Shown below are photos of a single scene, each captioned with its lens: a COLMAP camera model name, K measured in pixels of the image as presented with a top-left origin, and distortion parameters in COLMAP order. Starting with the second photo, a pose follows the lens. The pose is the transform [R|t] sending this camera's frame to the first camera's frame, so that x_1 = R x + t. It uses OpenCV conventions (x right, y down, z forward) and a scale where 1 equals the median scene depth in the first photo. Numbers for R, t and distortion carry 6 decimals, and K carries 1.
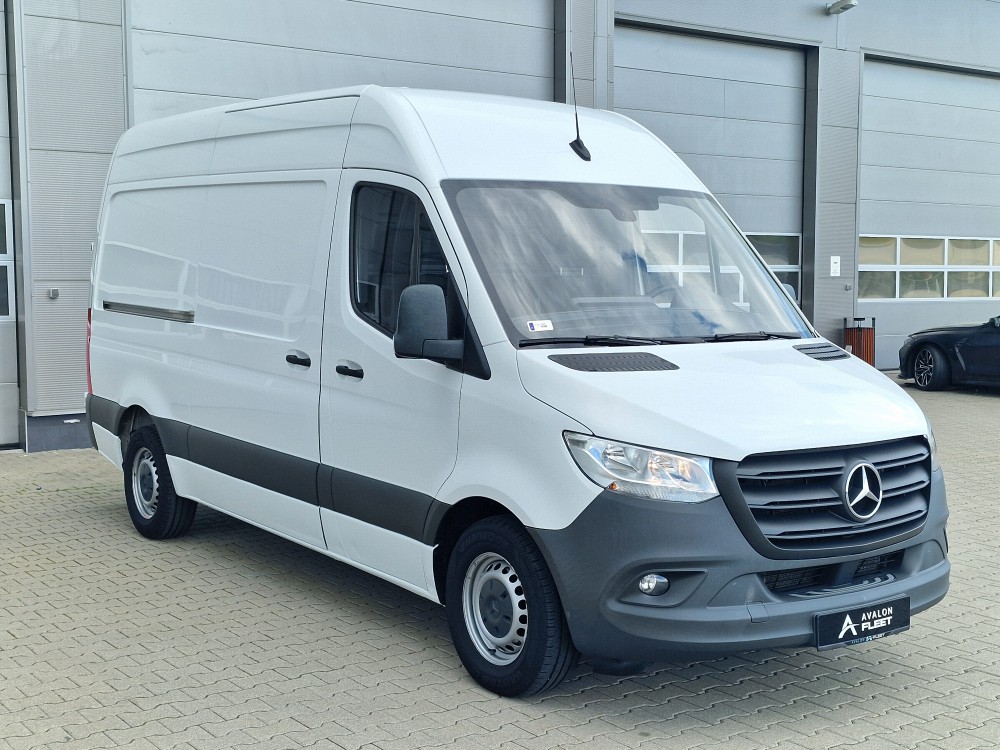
lens RADIAL K [[1327.3, 0, 504.5], [0, 1327.3, 377.8], [0, 0, 1]] dist [0.043198, 0.000000]
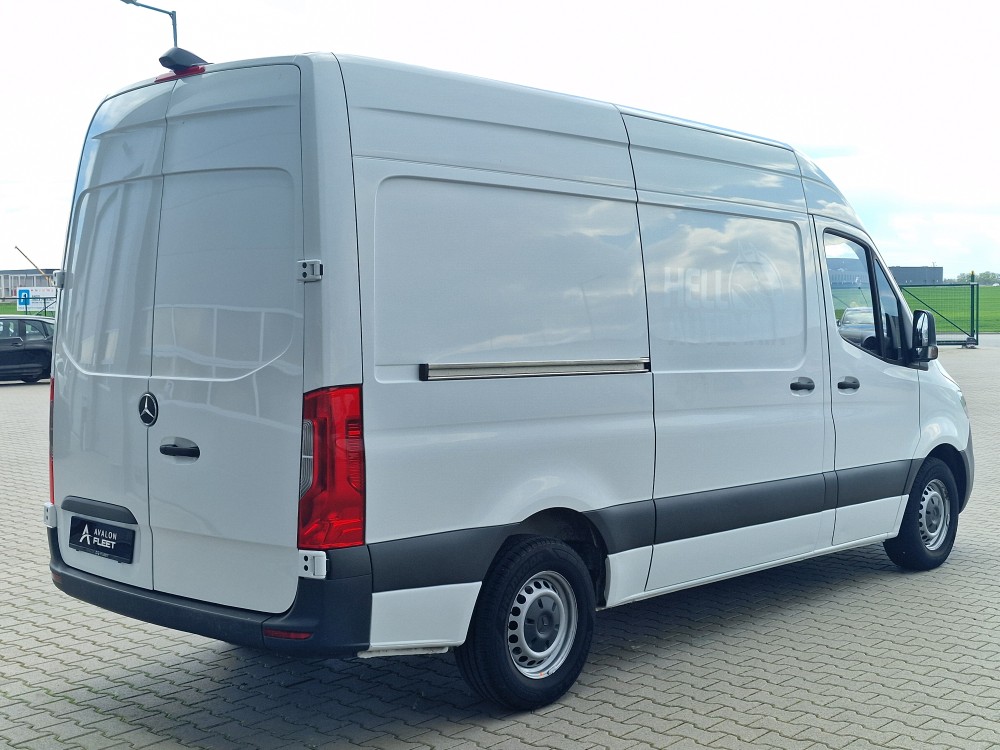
lens RADIAL K [[1327.3, 0, 500.7], [0, 1327.3, 380.5], [0, 0, 1]] dist [0.043198, 0.000000]
pose [[-0.212047, -0.061901, 0.975297, -1.570613], [0.086336, 0.992903, 0.081790, -0.172896], [-0.973438, 0.101546, -0.205198, 1.971658]]
